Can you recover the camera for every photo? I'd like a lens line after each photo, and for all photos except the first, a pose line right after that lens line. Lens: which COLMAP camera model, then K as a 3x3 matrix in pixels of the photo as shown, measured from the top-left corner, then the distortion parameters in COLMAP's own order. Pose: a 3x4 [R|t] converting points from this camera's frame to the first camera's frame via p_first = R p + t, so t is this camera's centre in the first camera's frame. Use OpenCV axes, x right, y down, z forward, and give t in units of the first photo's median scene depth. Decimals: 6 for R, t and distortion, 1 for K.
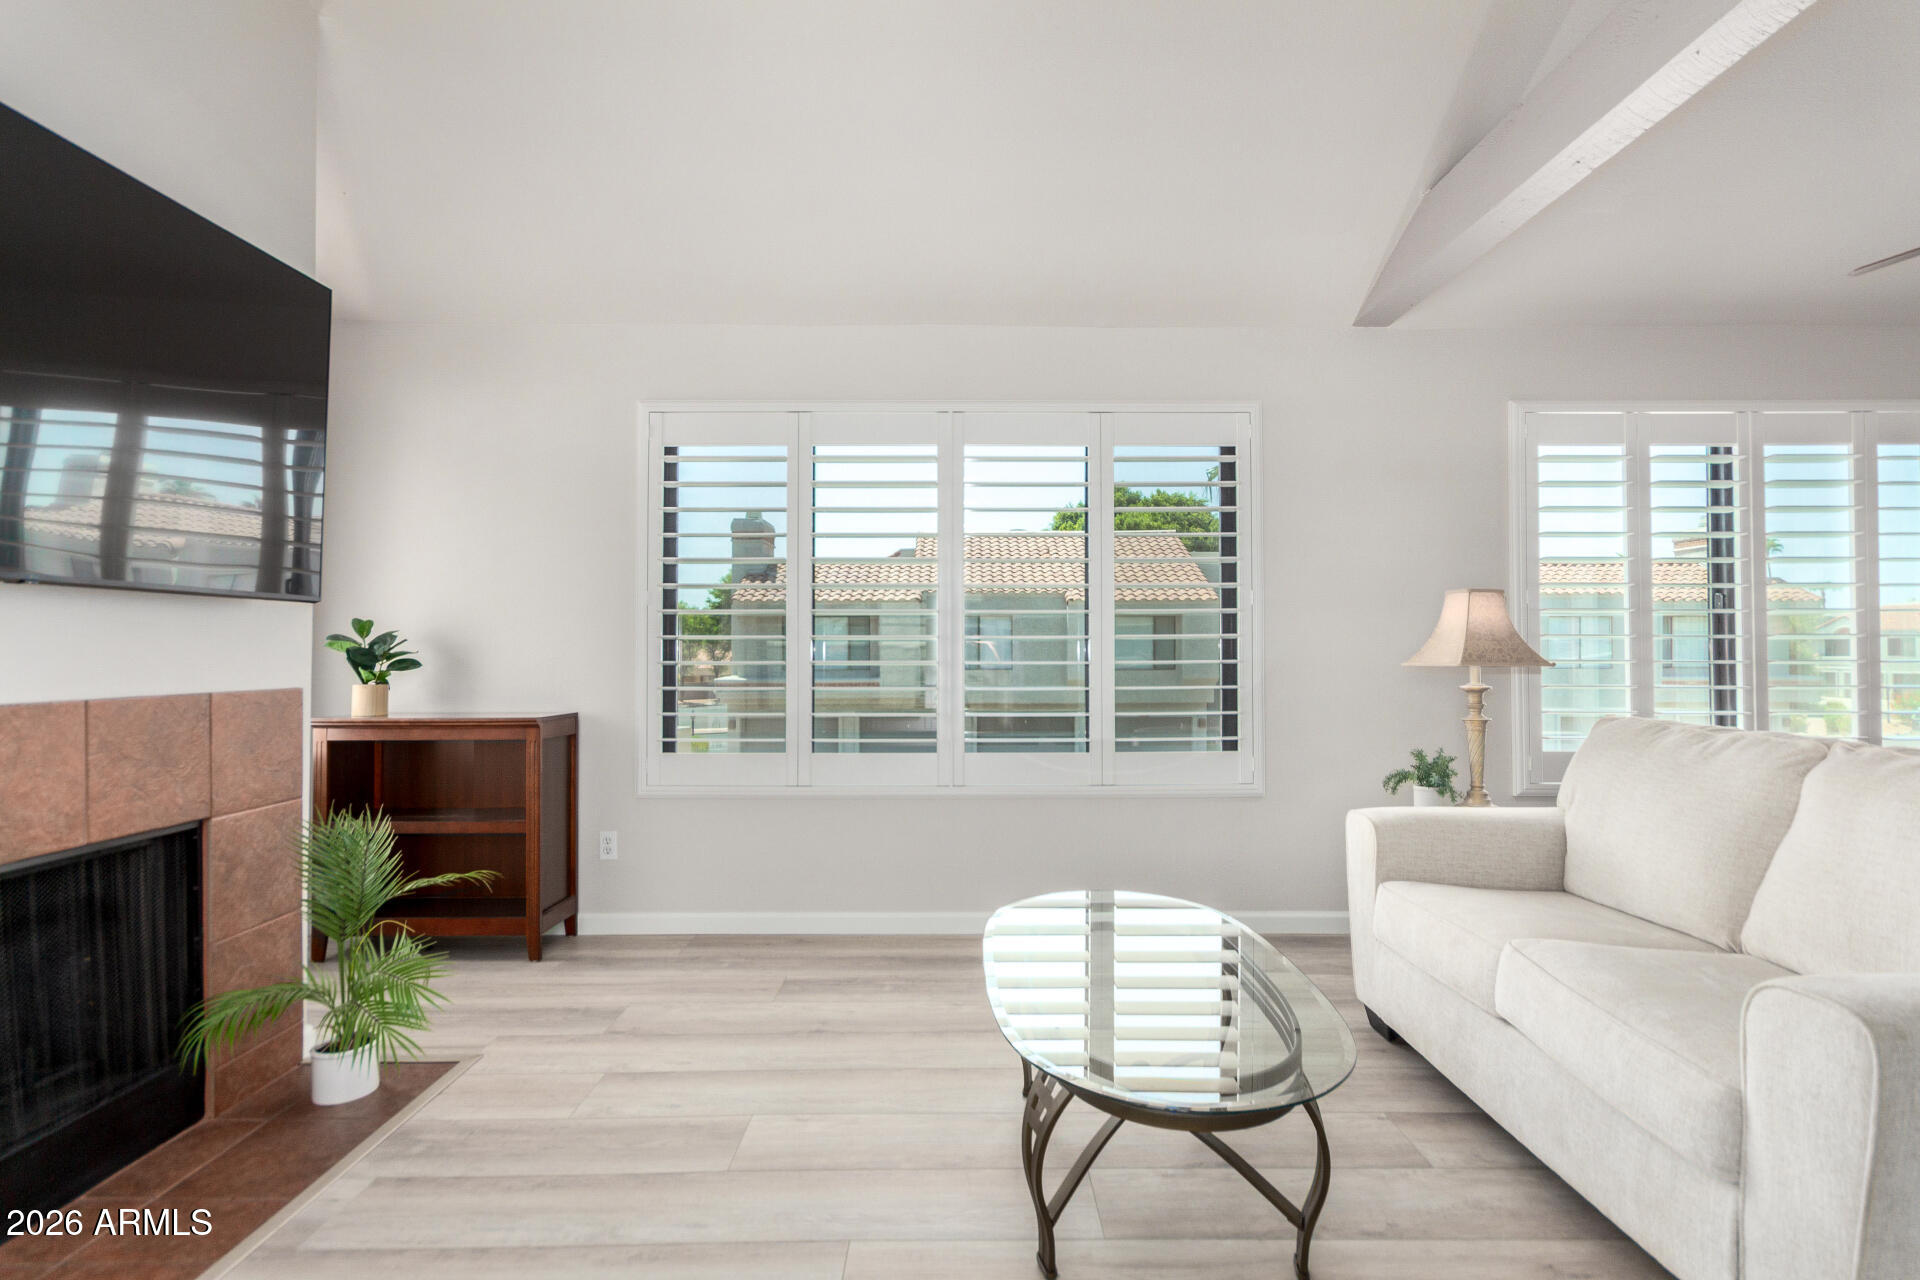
lens RADIAL K [[891.1, 0, 965.3], [0, 891.1, 641.9], [0, 0, 1]] dist [0.000968, -0.000440]
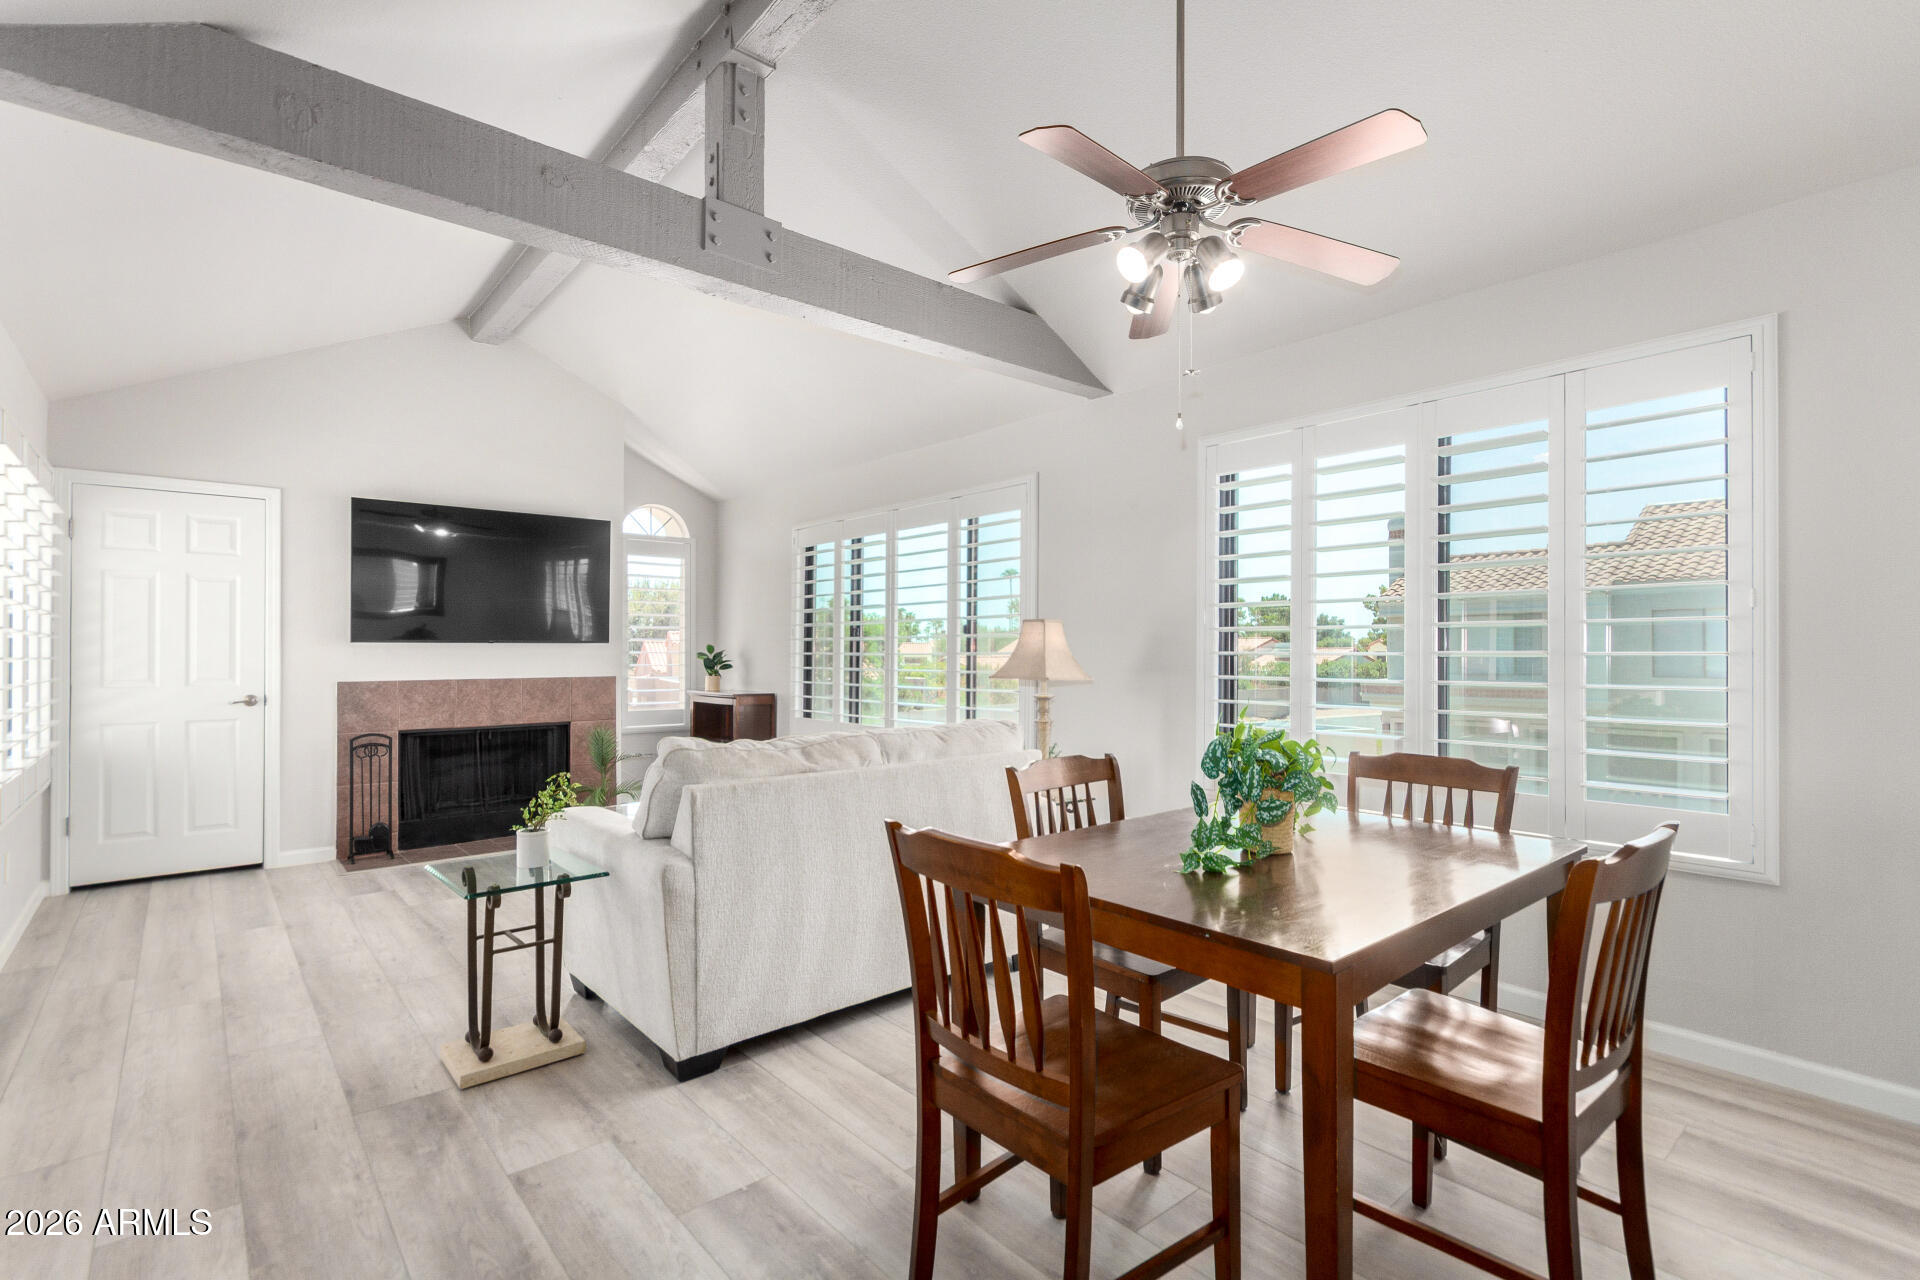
lens RADIAL K [[891.1, 0, 990.7], [0, 891.1, 647.7], [0, 0, 1]] dist [0.000968, -0.000440]
pose [[0.655662, -0.003685, -0.755046, 1.371296], [0.006659, 0.999977, 0.000903, -0.018089], [0.755025, -0.005620, 0.655672, 0.101856]]
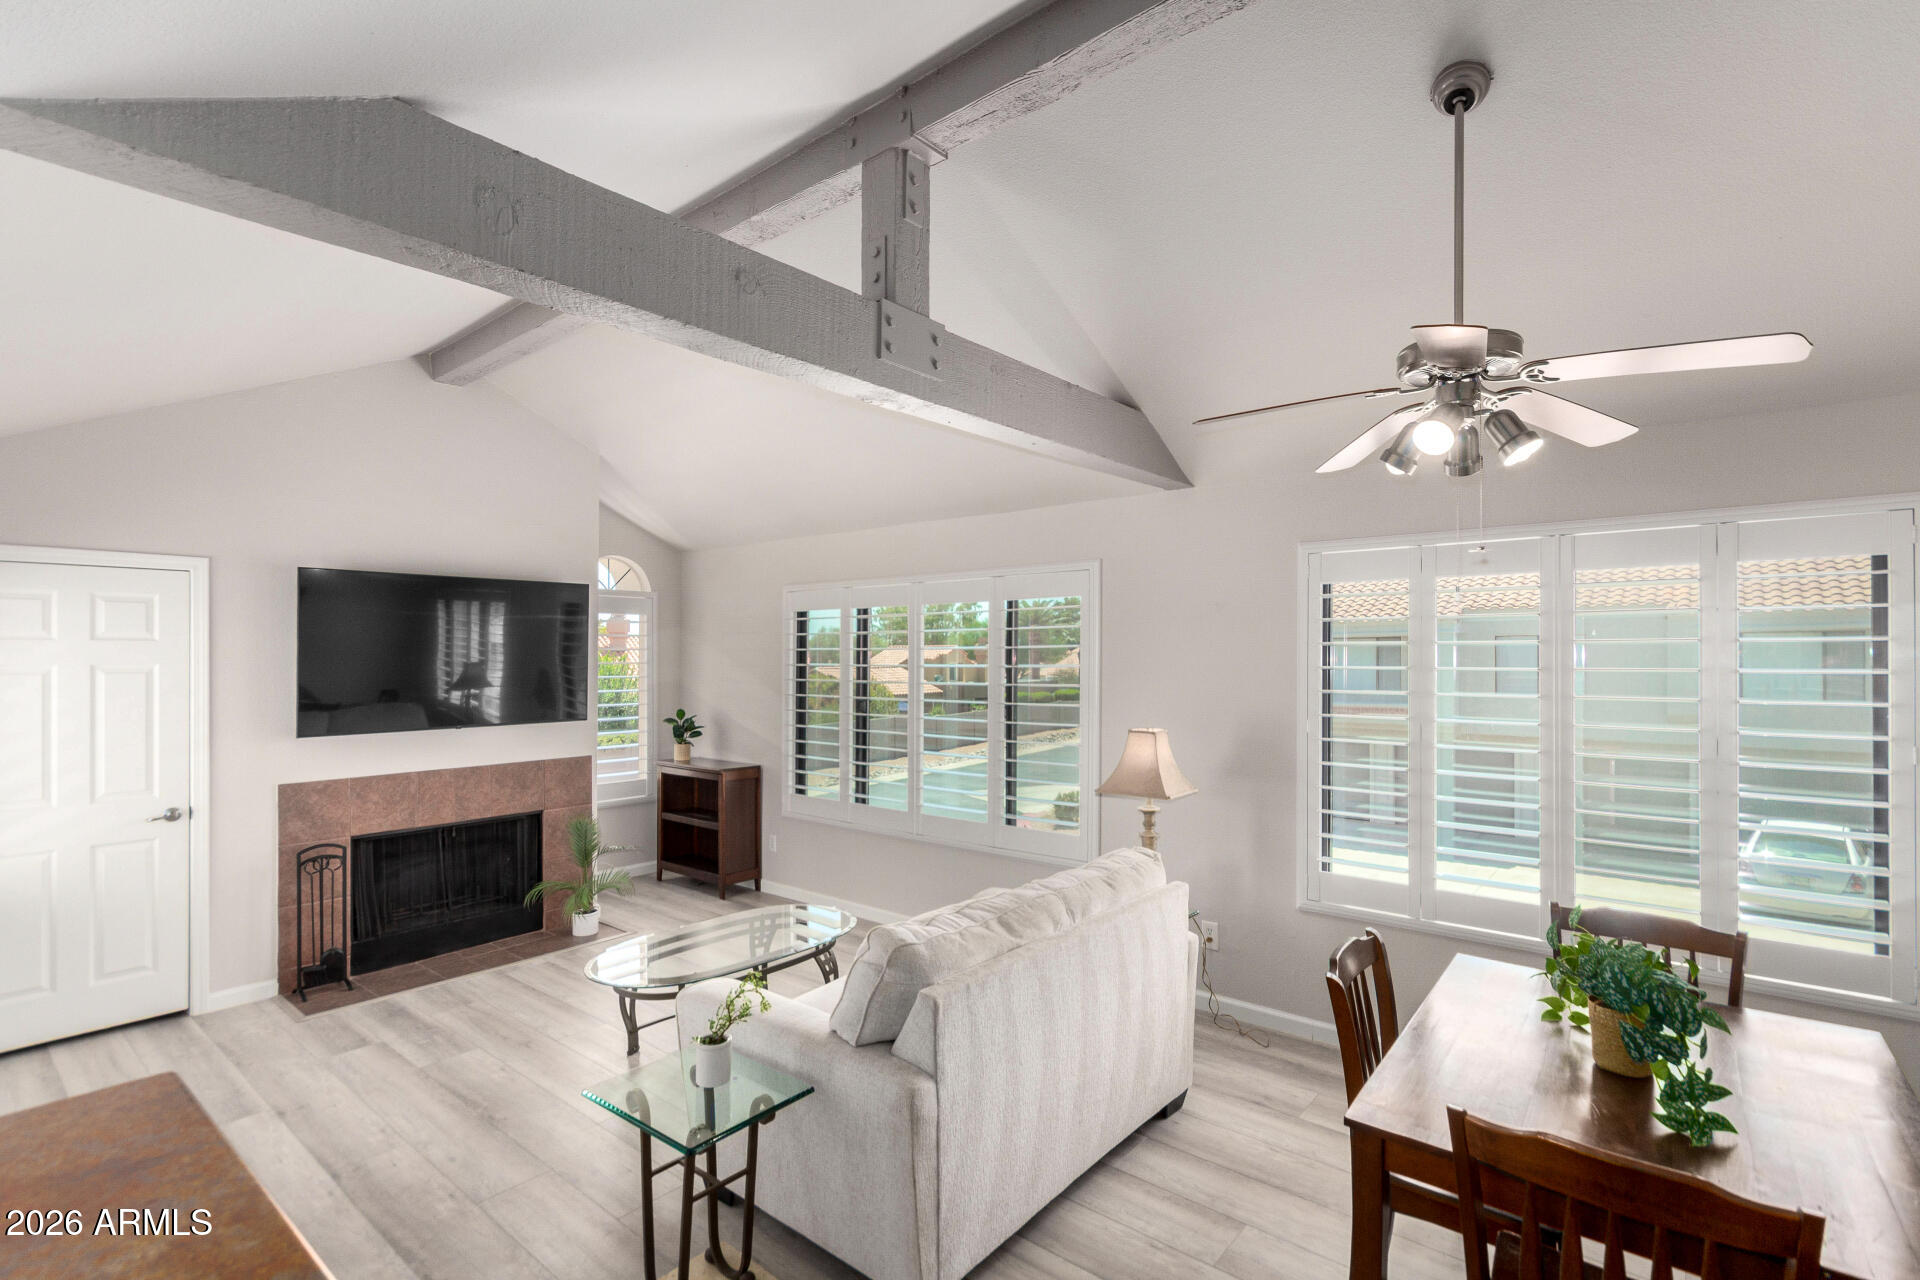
lens RADIAL K [[891.1, 0, 979.5], [0, 891.1, 650.2], [0, 0, 1]] dist [0.000968, -0.000440]
pose [[0.766983, -0.002179, -0.641664, 1.085205], [0.006194, 0.999973, 0.004008, -0.162165], [0.641638, -0.007049, 0.766975, -0.083388]]
